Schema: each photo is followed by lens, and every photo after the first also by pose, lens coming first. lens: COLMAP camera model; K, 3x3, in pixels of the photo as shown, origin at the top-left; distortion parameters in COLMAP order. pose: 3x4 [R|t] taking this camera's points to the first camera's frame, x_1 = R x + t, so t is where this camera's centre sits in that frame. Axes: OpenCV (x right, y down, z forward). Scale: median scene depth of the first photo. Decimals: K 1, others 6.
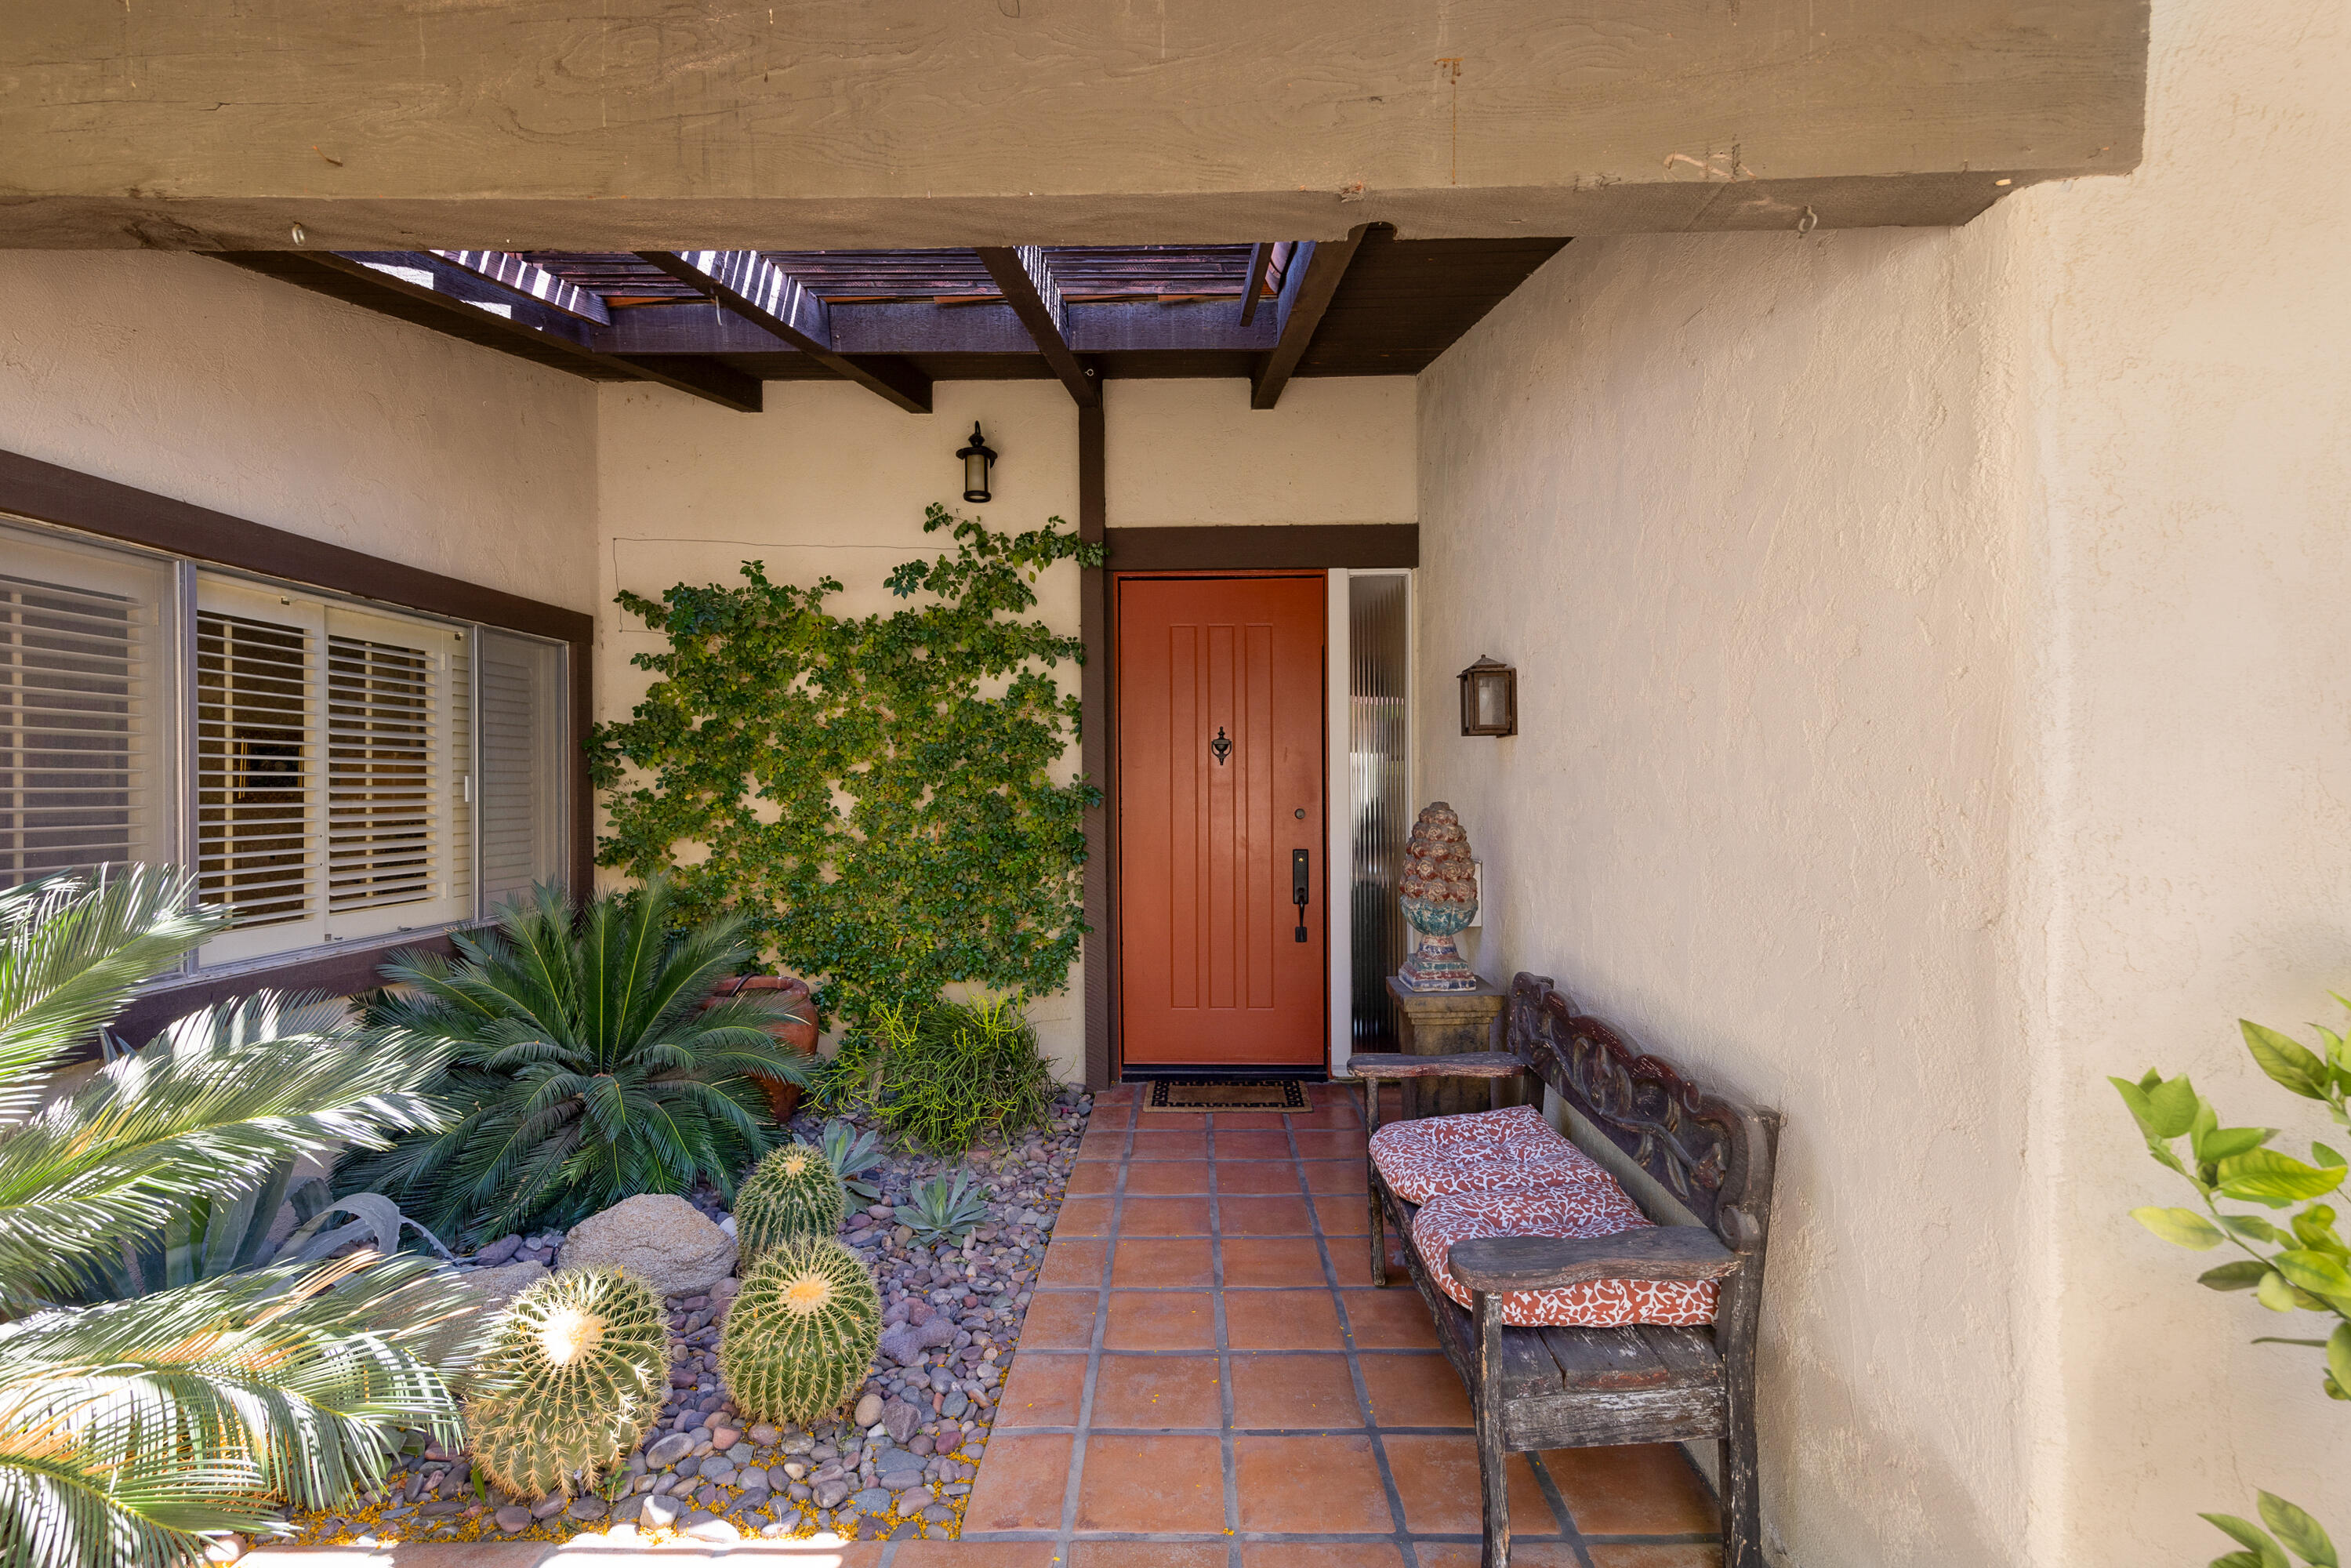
lens RADIAL K [[1052.0, 0, 1175.0], [0, 1052.0, 792.3], [0, 0, 1]] dist [0.025912, 0.000312]
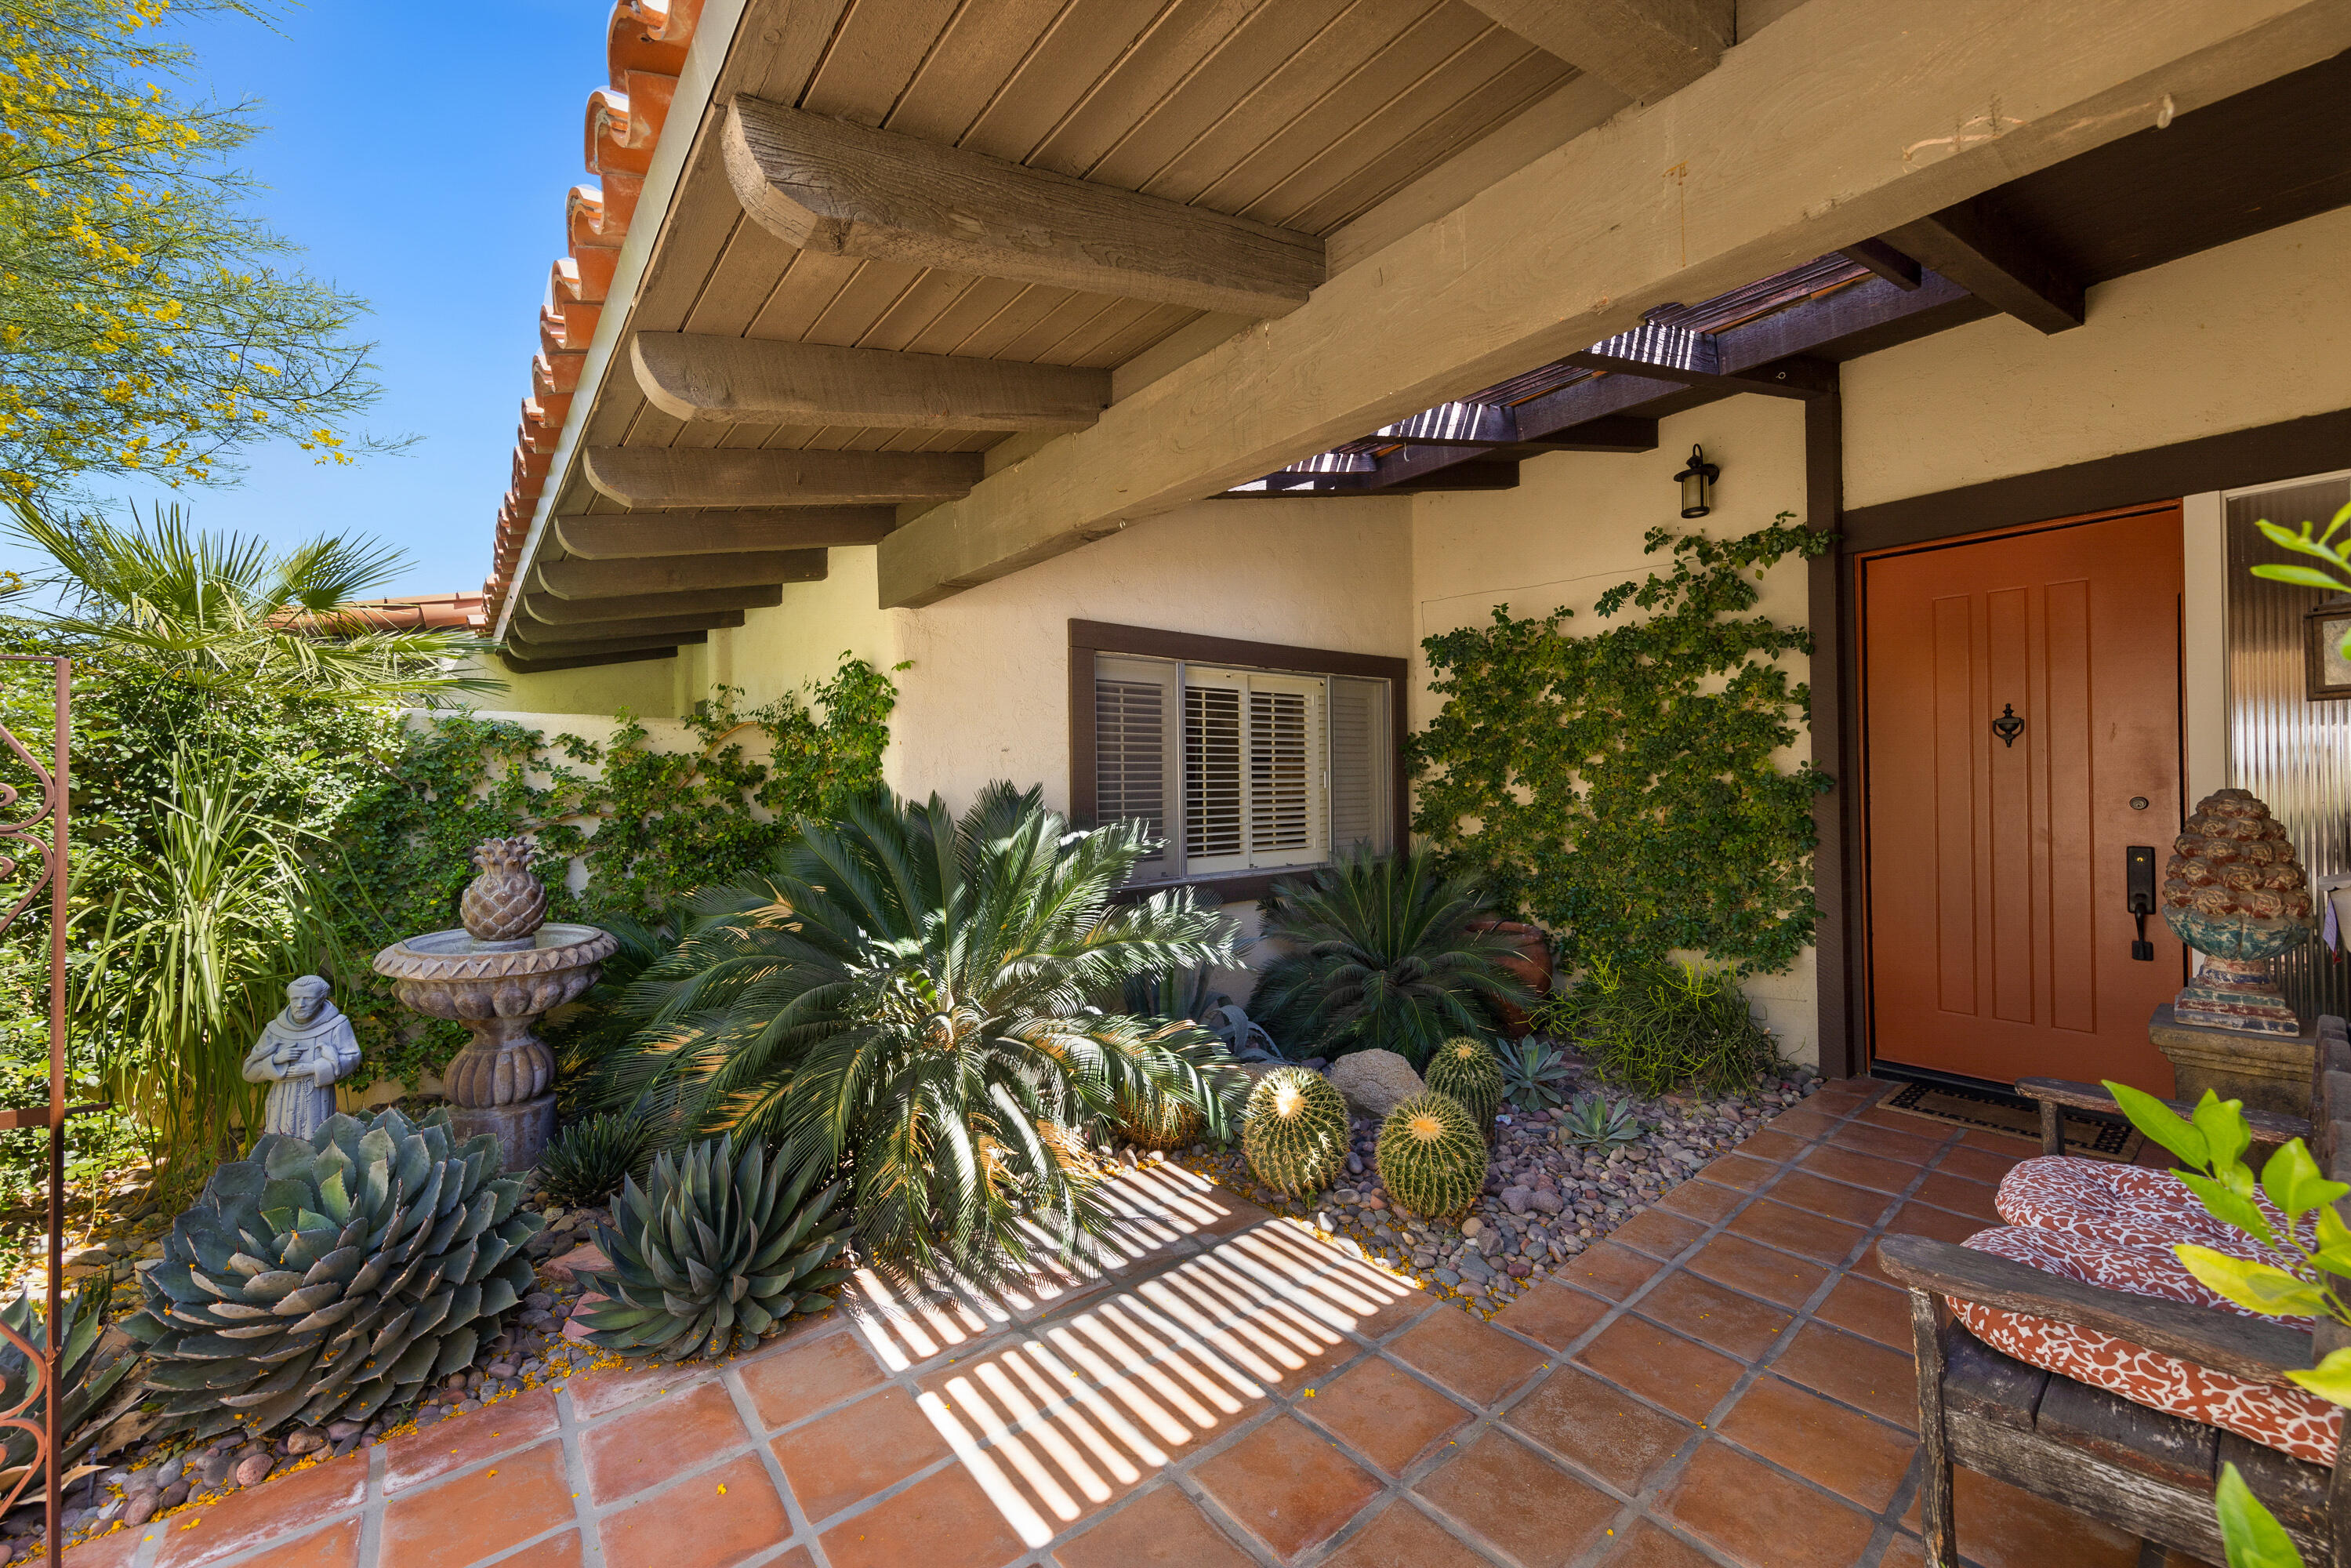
lens RADIAL K [[885.7, 0, 1175.8], [0, 885.7, 781.0], [0, 0, 1]] dist [-0.000342, 0.000187]
pose [[0.647287, -0.004976, -0.762230, 0.177431], [0.005700, 0.999982, -0.001688, -0.000075], [0.762225, -0.003252, 0.647304, -0.019782]]
